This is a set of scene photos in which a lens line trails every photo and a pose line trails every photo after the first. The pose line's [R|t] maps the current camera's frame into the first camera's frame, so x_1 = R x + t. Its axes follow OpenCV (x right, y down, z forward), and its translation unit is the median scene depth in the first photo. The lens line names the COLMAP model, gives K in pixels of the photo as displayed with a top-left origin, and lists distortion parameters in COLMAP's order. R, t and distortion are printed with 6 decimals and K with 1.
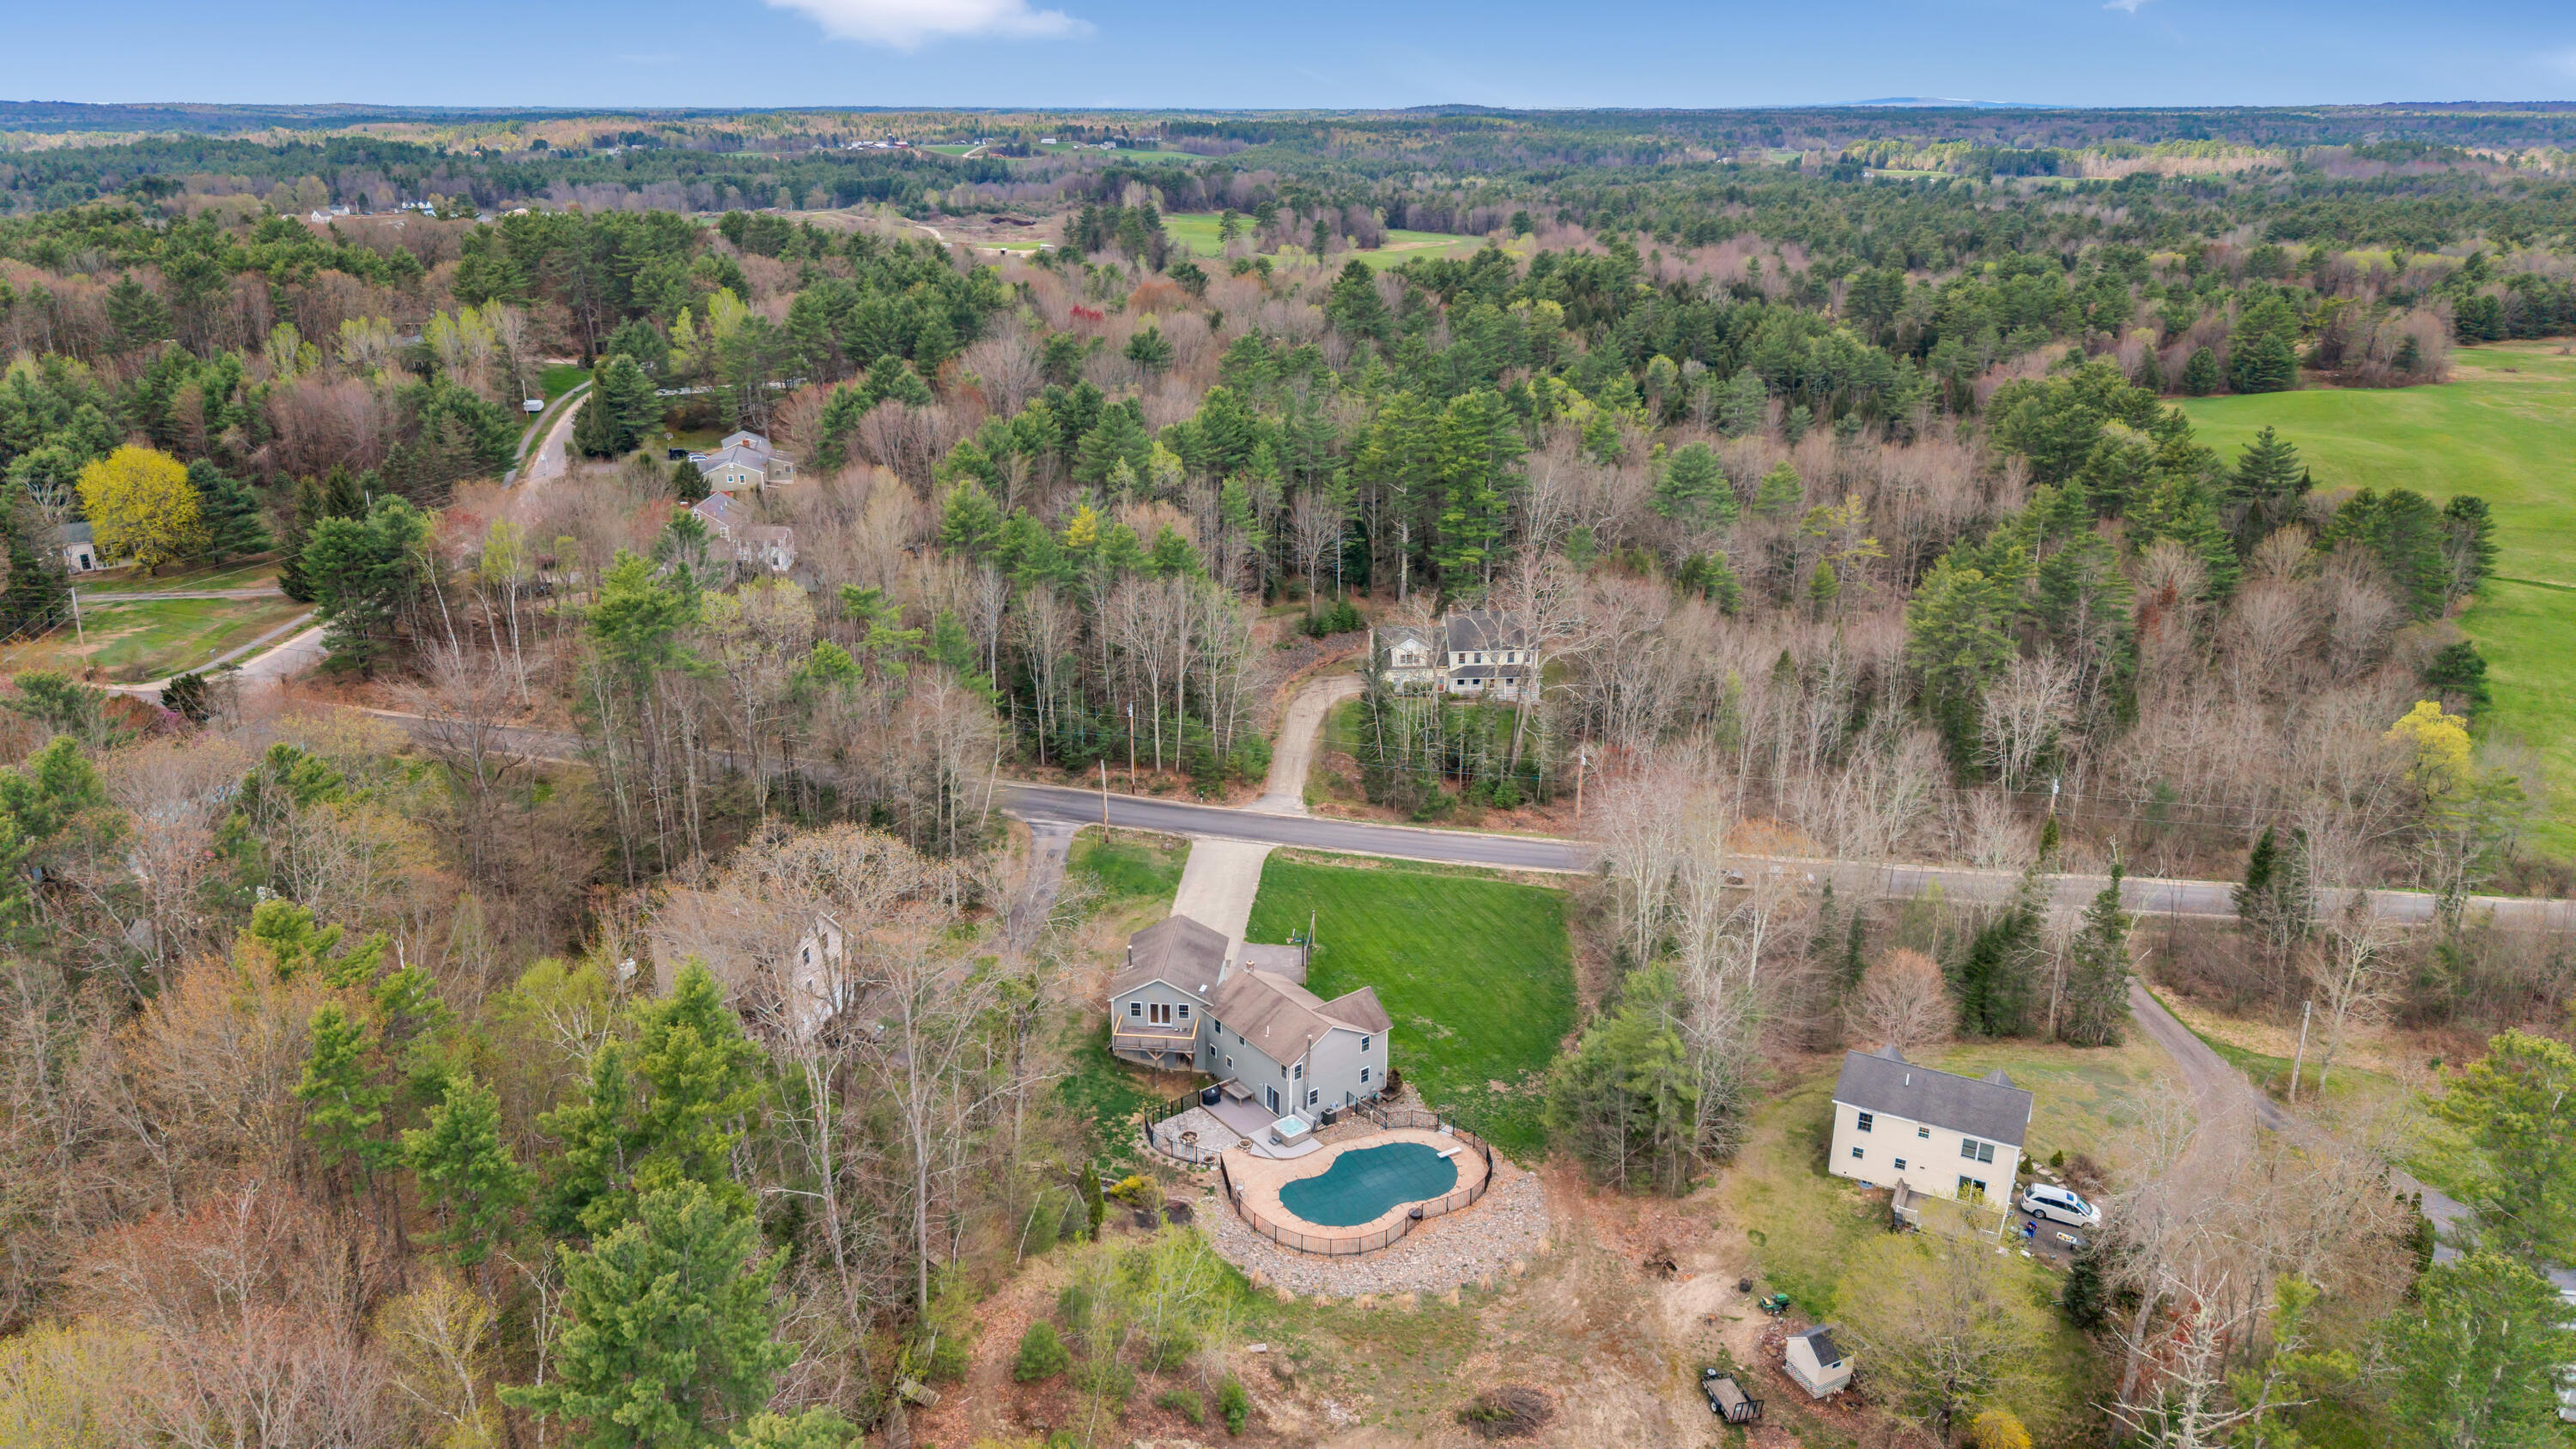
lens RADIAL K [[1728.6, 0, 1283.2], [0, 1728.6, 681.0], [0, 0, 1]] dist [0.090643, -0.074105]
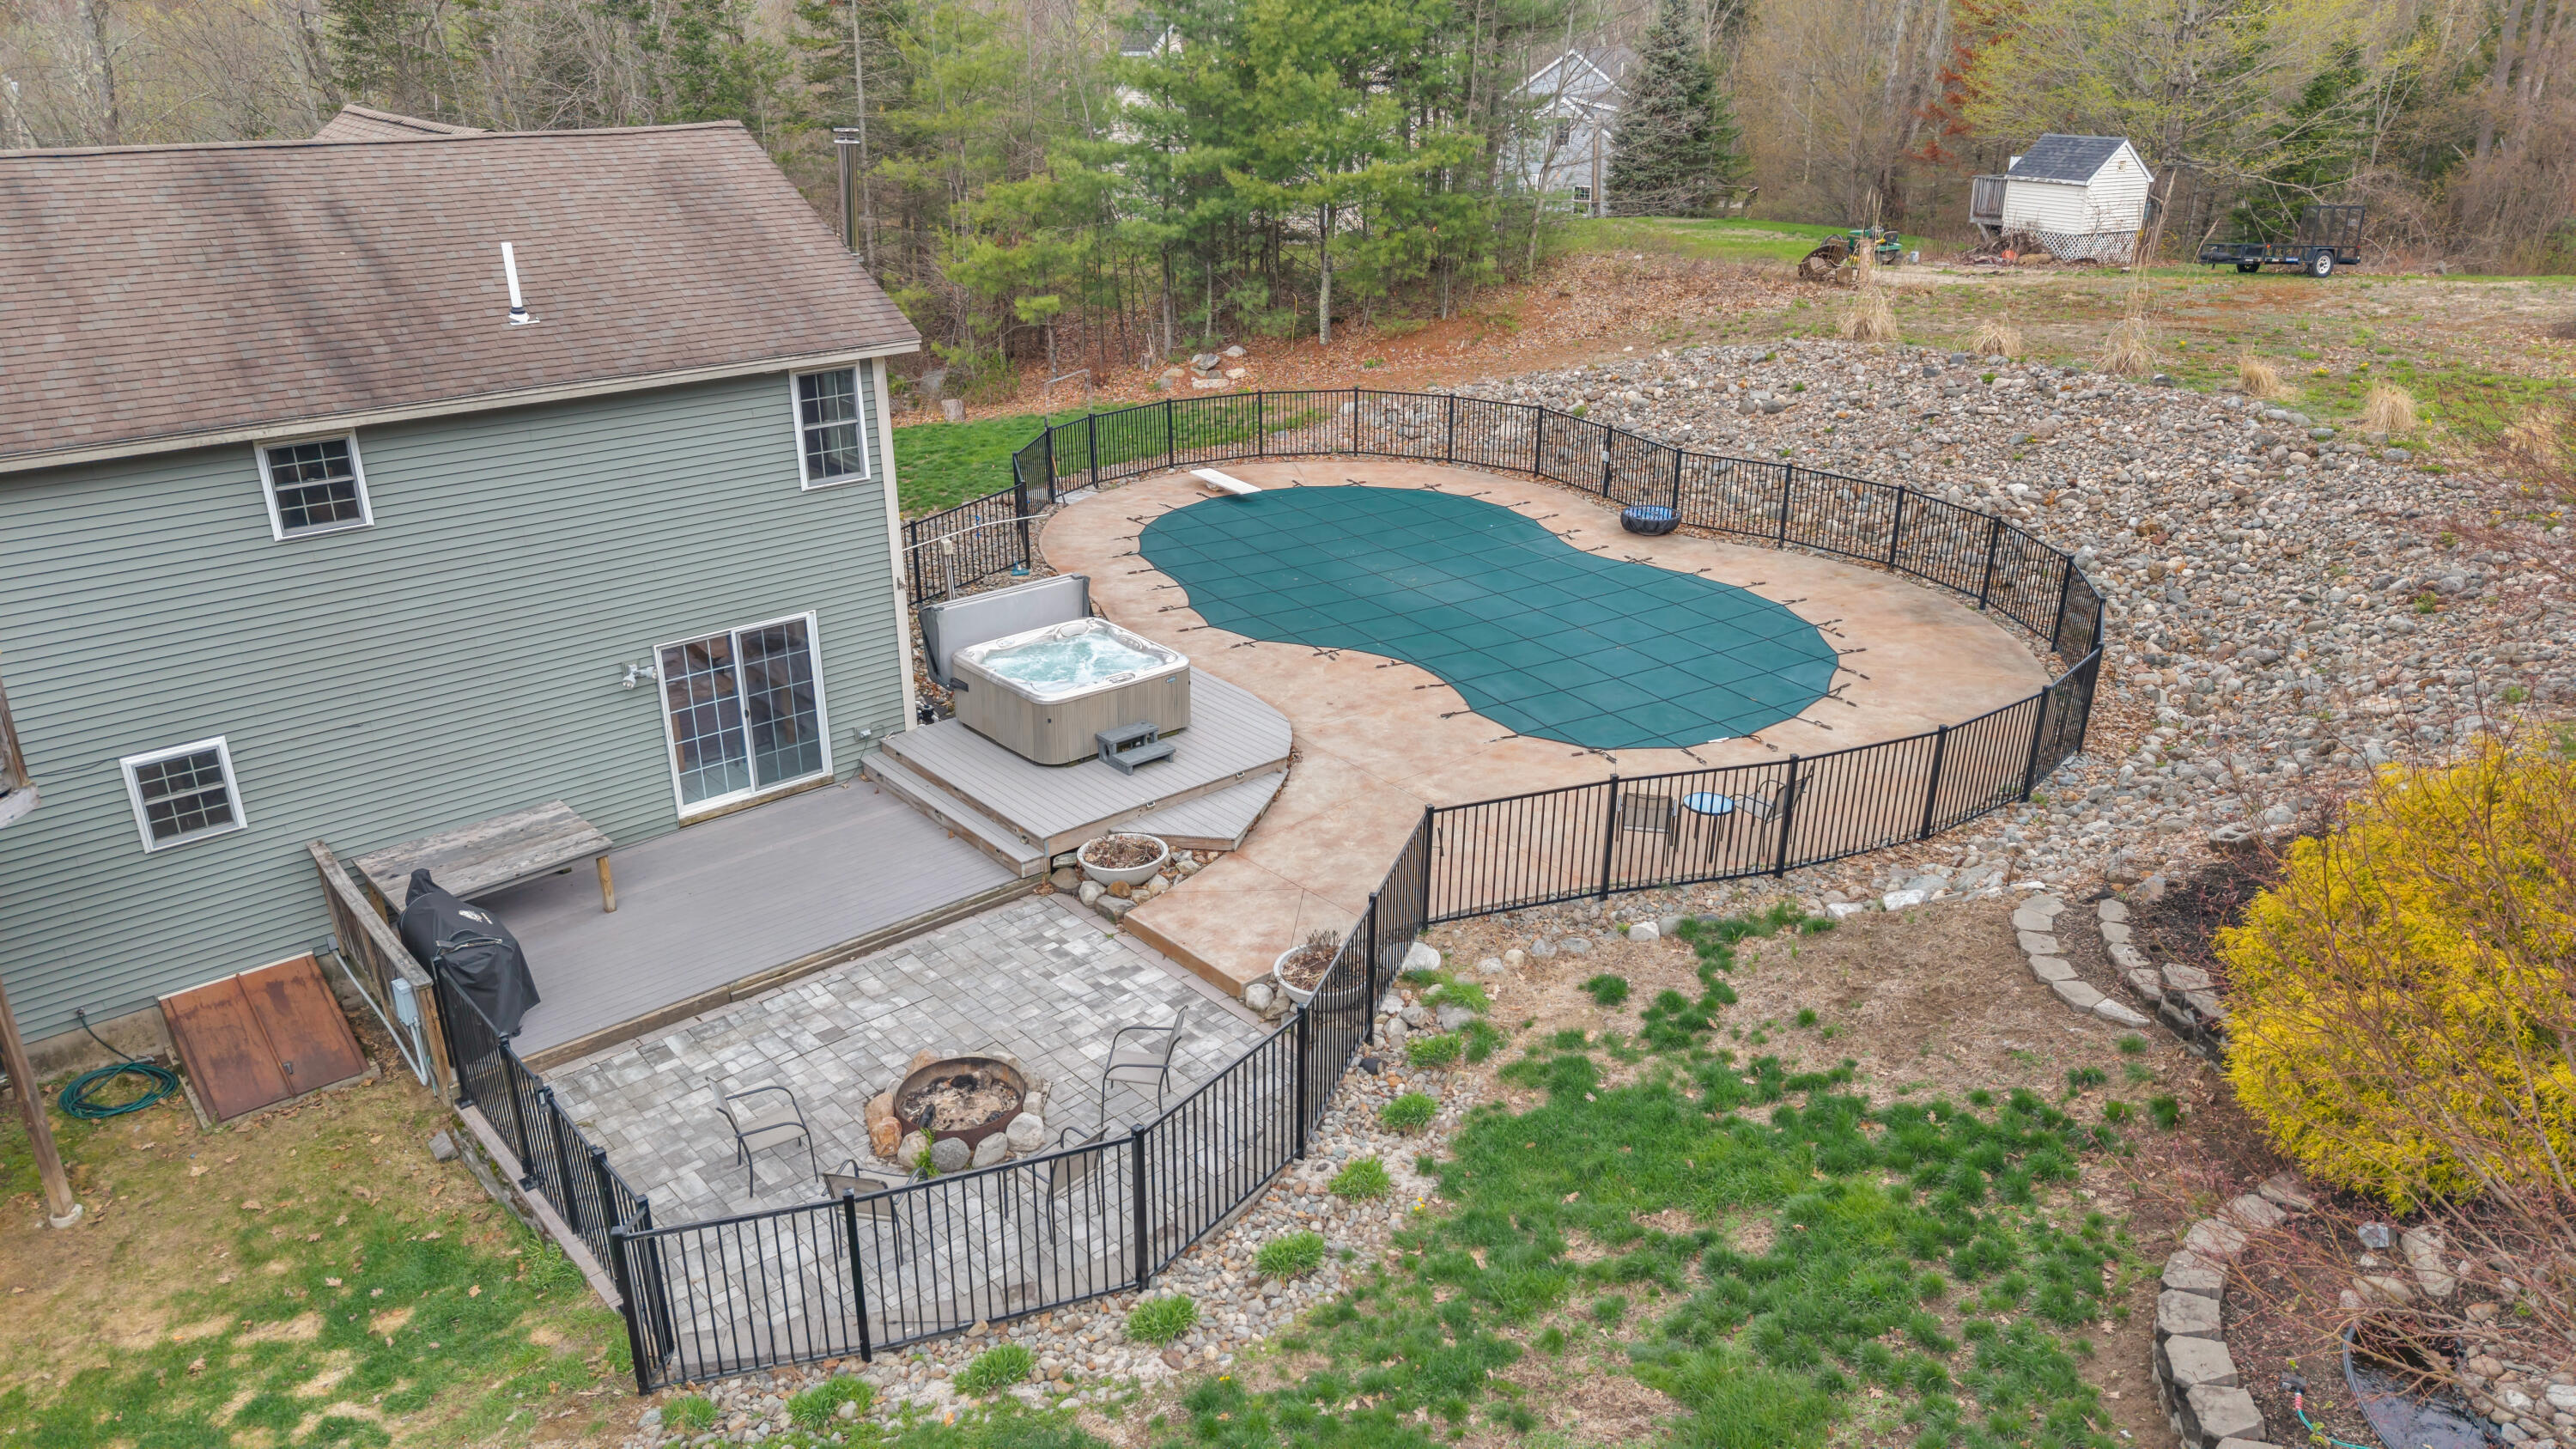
lens RADIAL K [[1708.4, 0, 1297.1], [0, 1708.4, 727.1], [0, 0, 1]] dist [0.095447, -0.176420]
pose [[-0.055229, -0.390598, 0.918903, -0.100178], [0.306455, 0.869257, 0.387914, 0.134795], [-0.950282, 0.303026, 0.071693, 0.640794]]
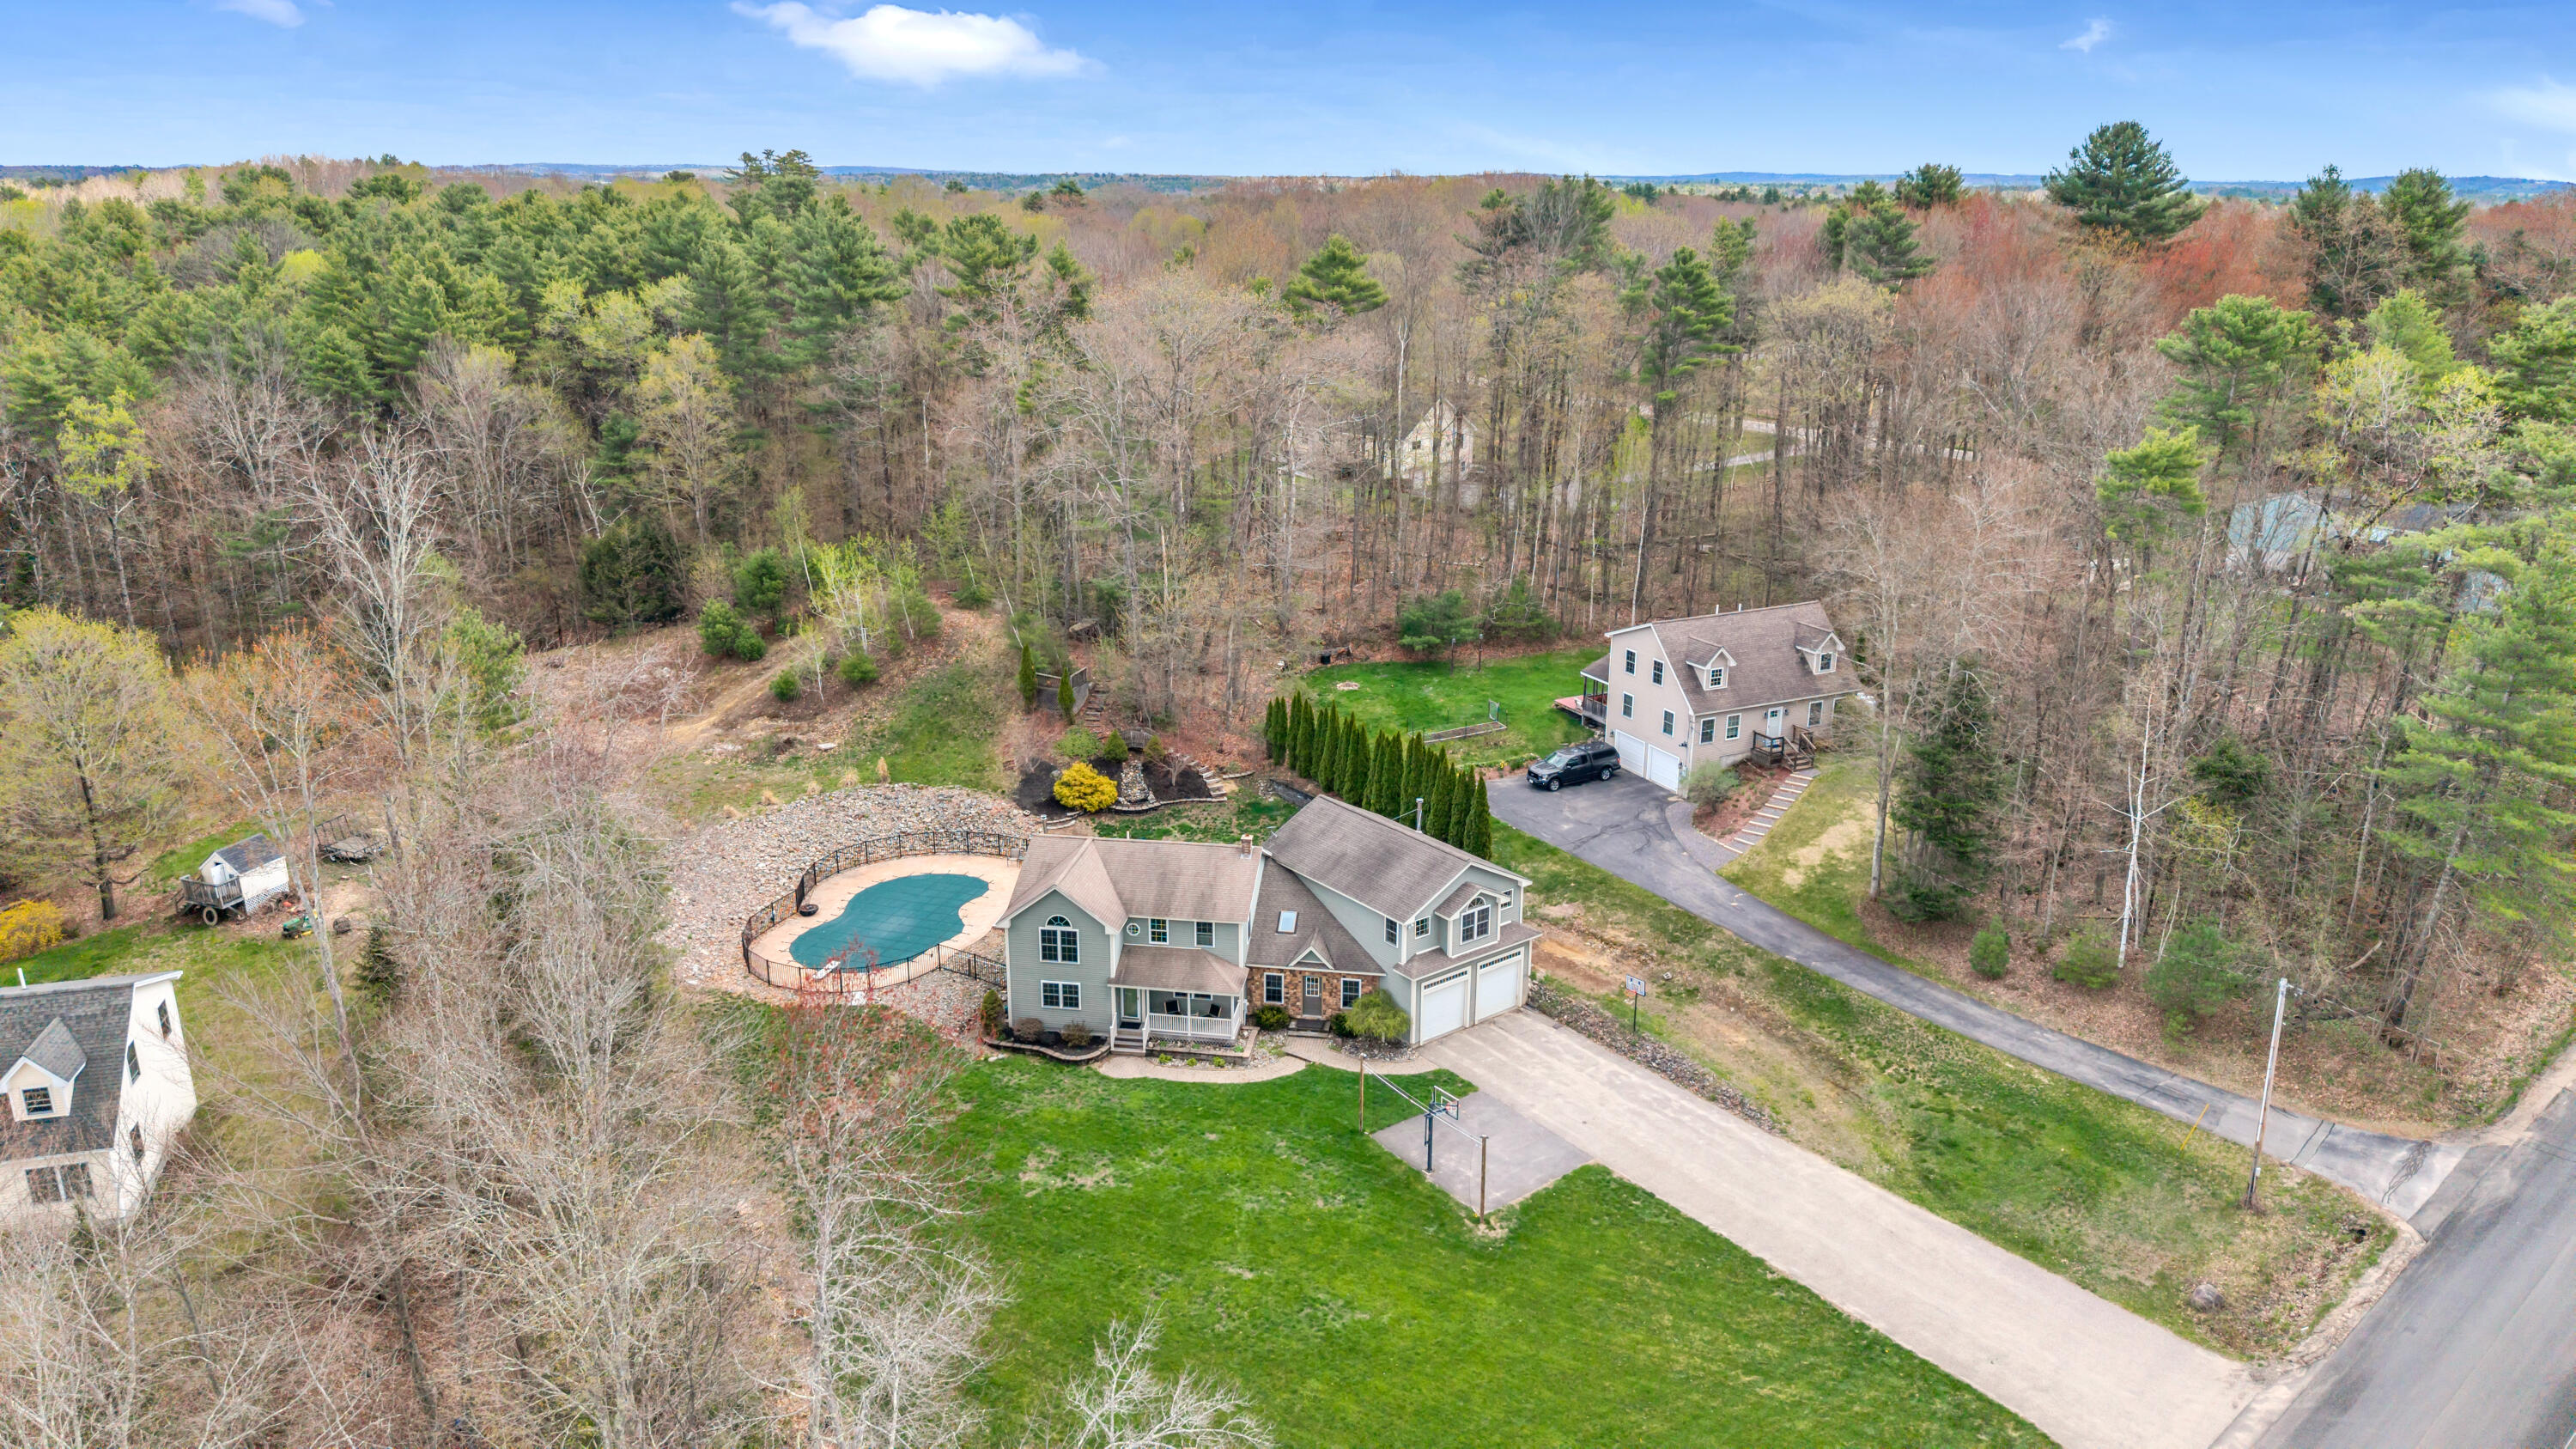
lens RADIAL K [[1708.4, 0, 1297.1], [0, 1708.4, 727.1], [0, 0, 1]] dist [0.095447, -0.176420]
pose [[-0.728471, 0.199440, -0.655403, 0.250792], [-0.222243, 0.836149, 0.501460, -0.123671], [0.648026, 0.510958, -0.564787, 0.947520]]
